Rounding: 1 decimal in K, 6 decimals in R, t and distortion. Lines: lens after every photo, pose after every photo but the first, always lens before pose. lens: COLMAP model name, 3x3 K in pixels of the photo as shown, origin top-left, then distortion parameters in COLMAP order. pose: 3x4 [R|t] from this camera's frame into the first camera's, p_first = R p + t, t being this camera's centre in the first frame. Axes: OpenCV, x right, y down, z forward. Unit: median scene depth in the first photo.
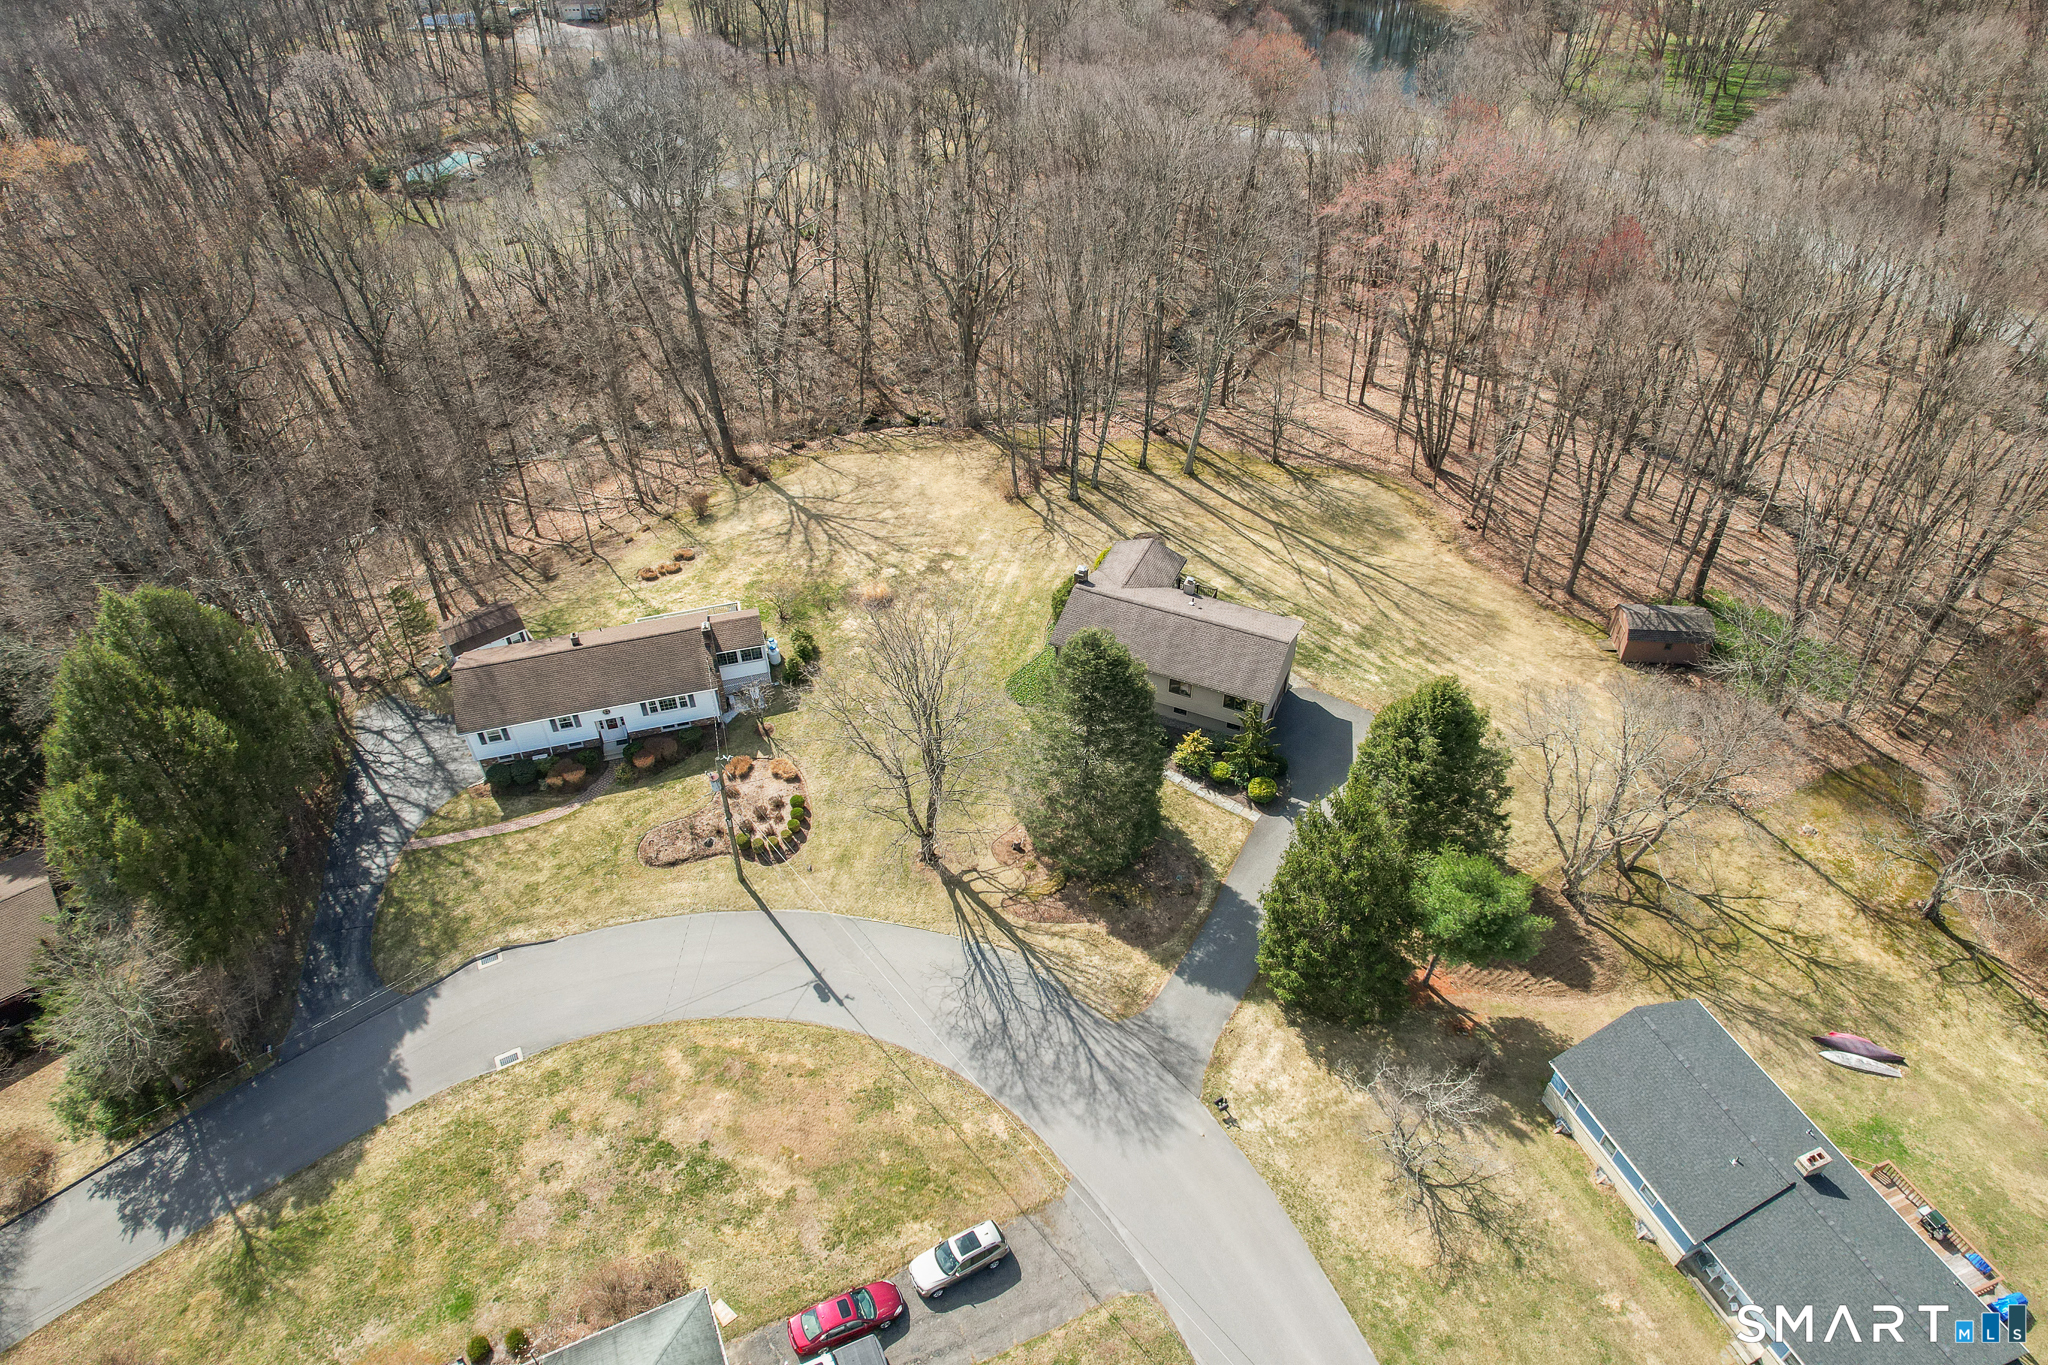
lens RADIAL K [[1280.6, 0, 1031.7], [0, 1280.6, 702.2], [0, 0, 1]] dist [-0.050414, 0.051085]
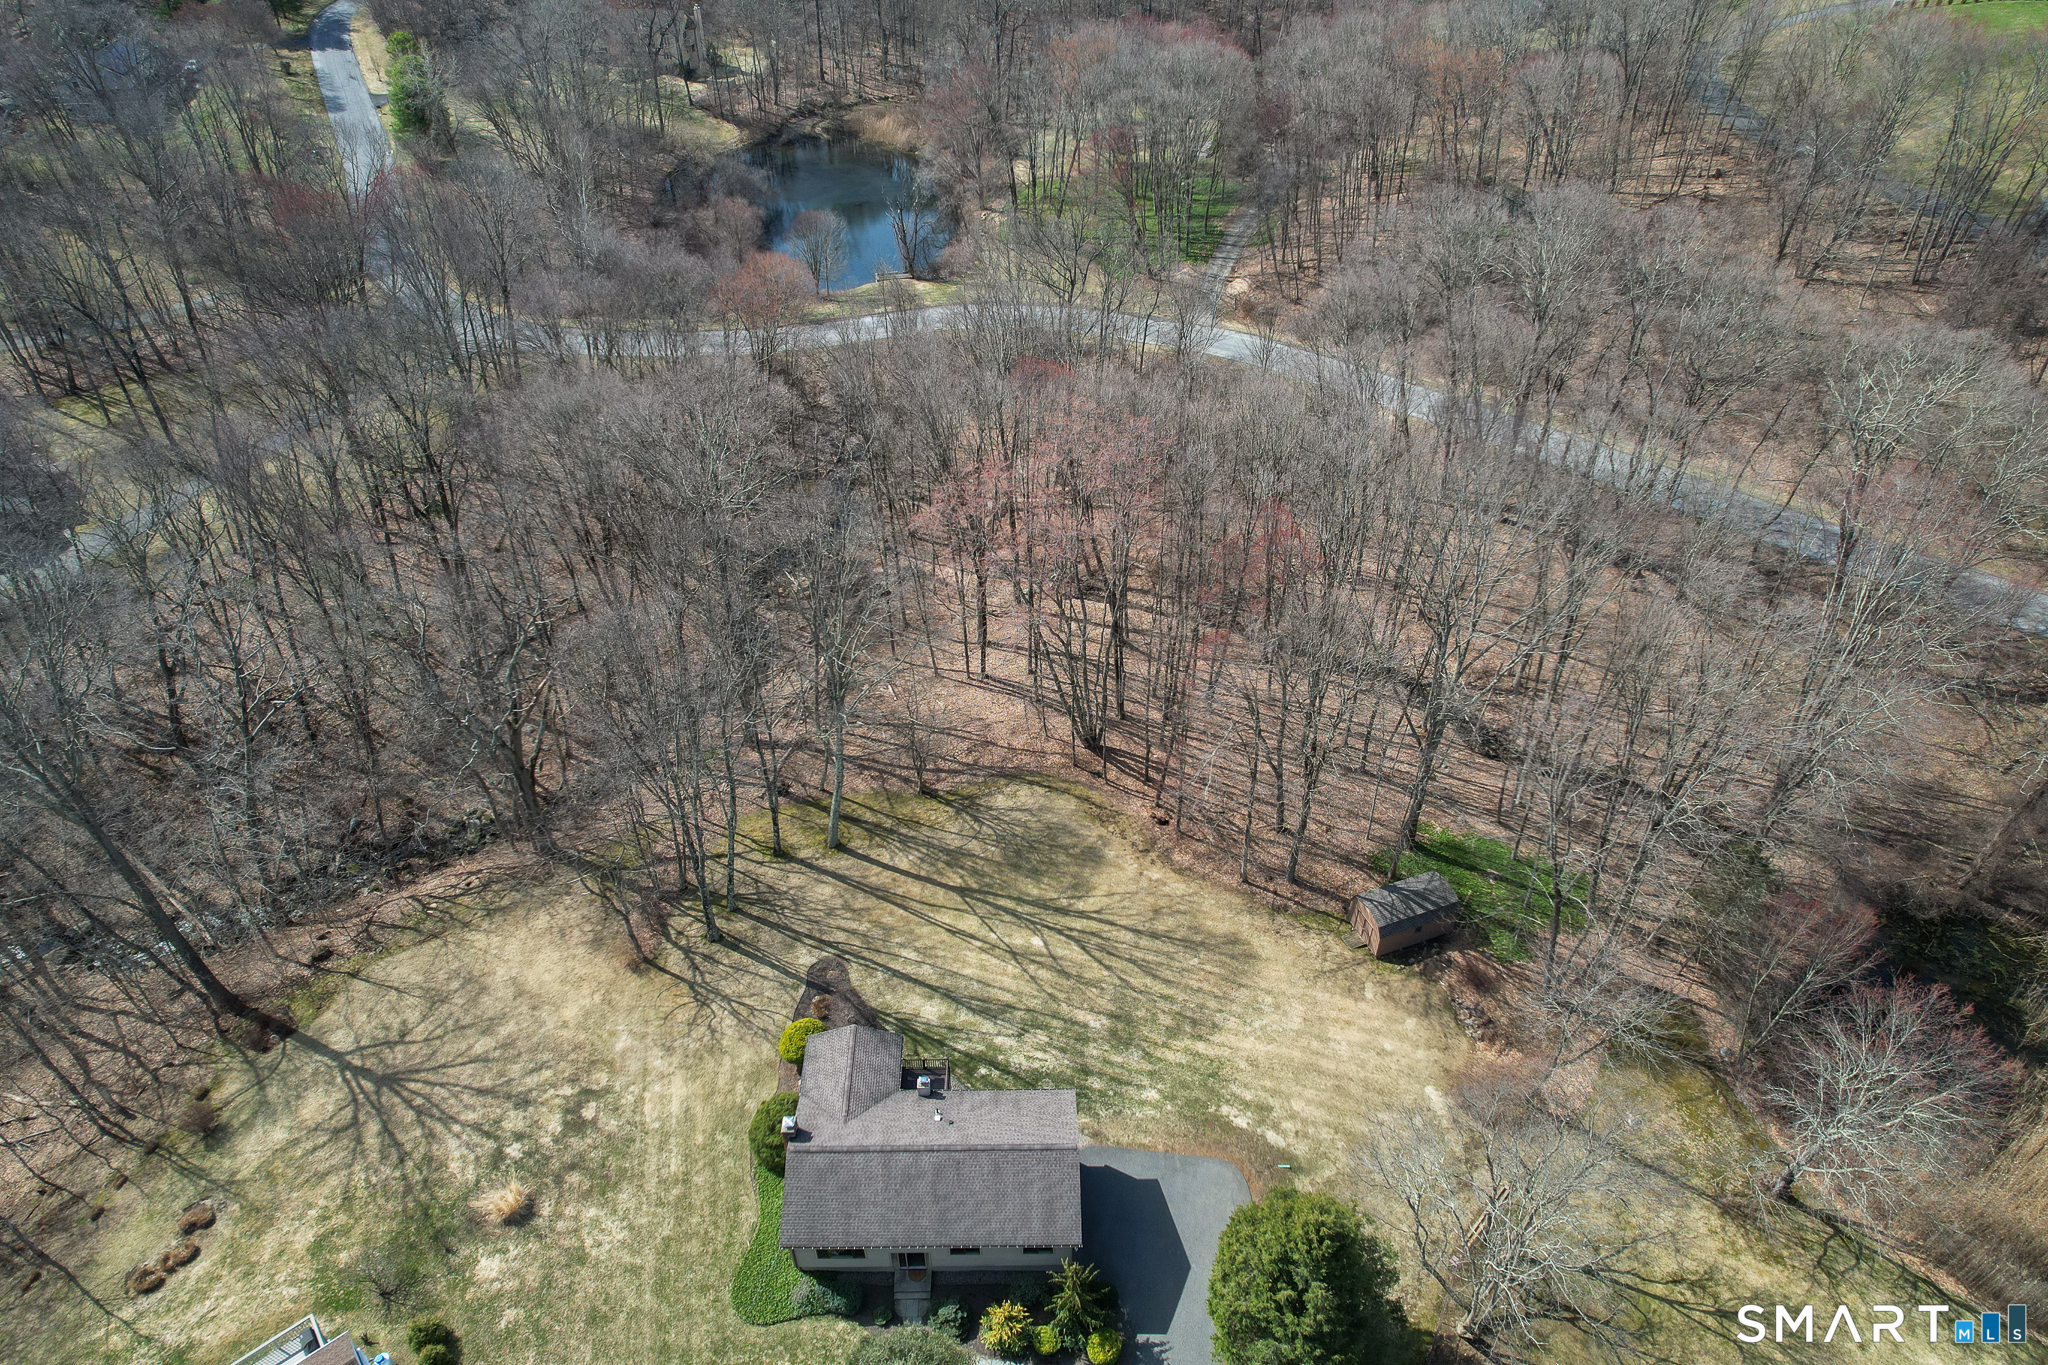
lens RADIAL K [[1300.5, 0, 1028.8], [0, 1300.5, 686.6], [0, 0, 1]] dist [-0.067057, 0.055360]
pose [[0.908734, -0.262434, 0.324546, -0.012543], [0.280364, 0.959853, -0.008870, -0.311538], [-0.309189, 0.099051, 0.945828, 0.207948]]
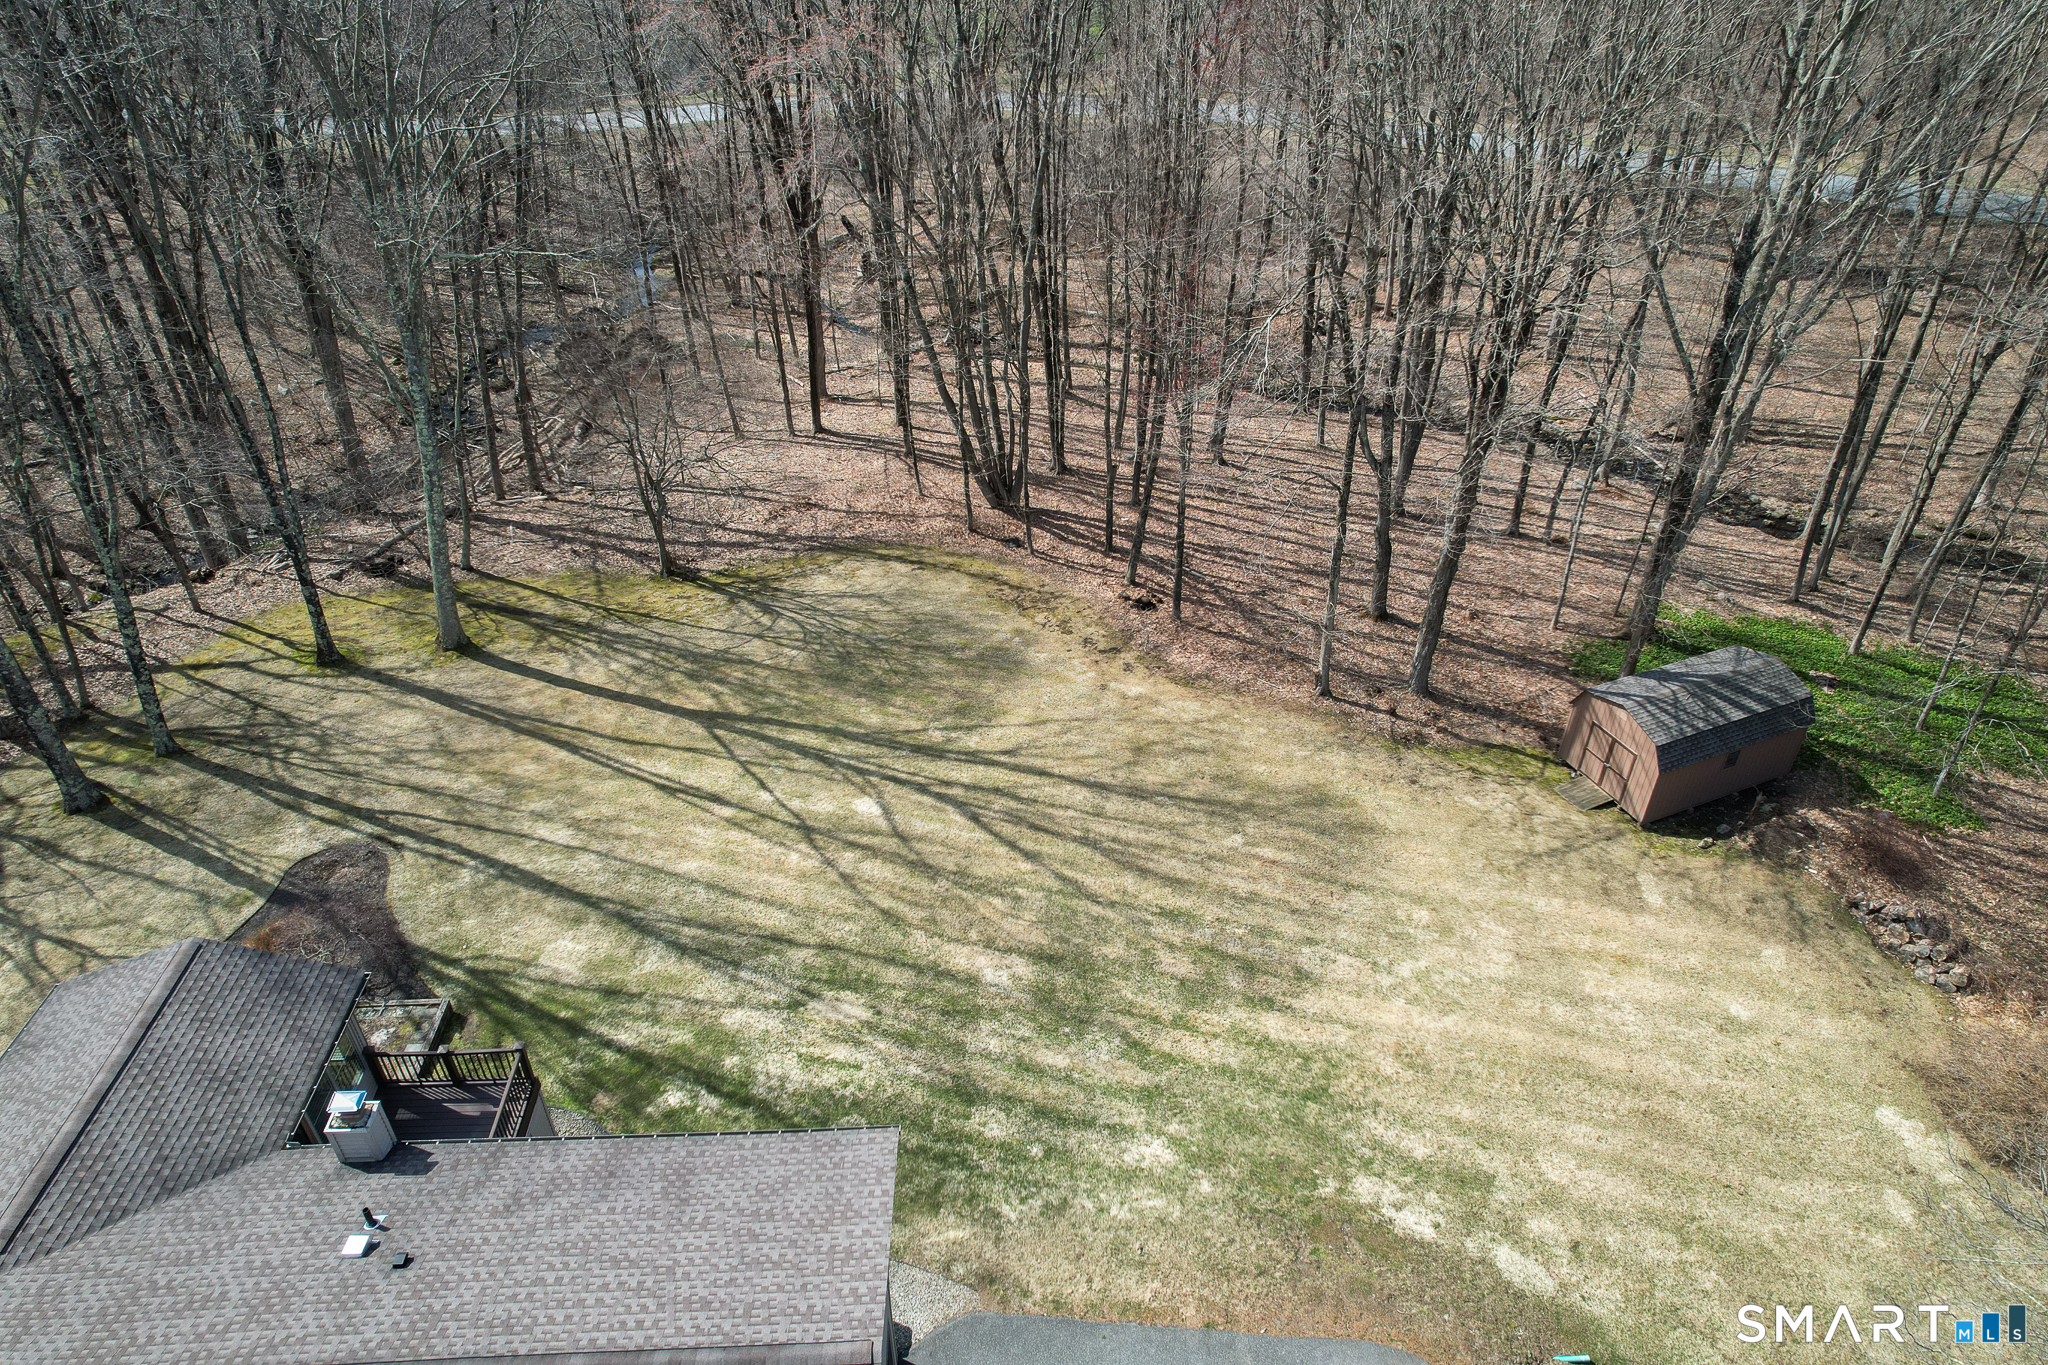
lens RADIAL K [[1300.5, 0, 1028.8], [0, 1300.5, 686.6], [0, 0, 1]] dist [-0.067057, 0.055360]
pose [[0.891102, -0.256476, 0.374376, 0.168770], [0.302171, 0.950836, -0.067842, -0.116609], [-0.338571, 0.173580, 0.924792, 0.765488]]
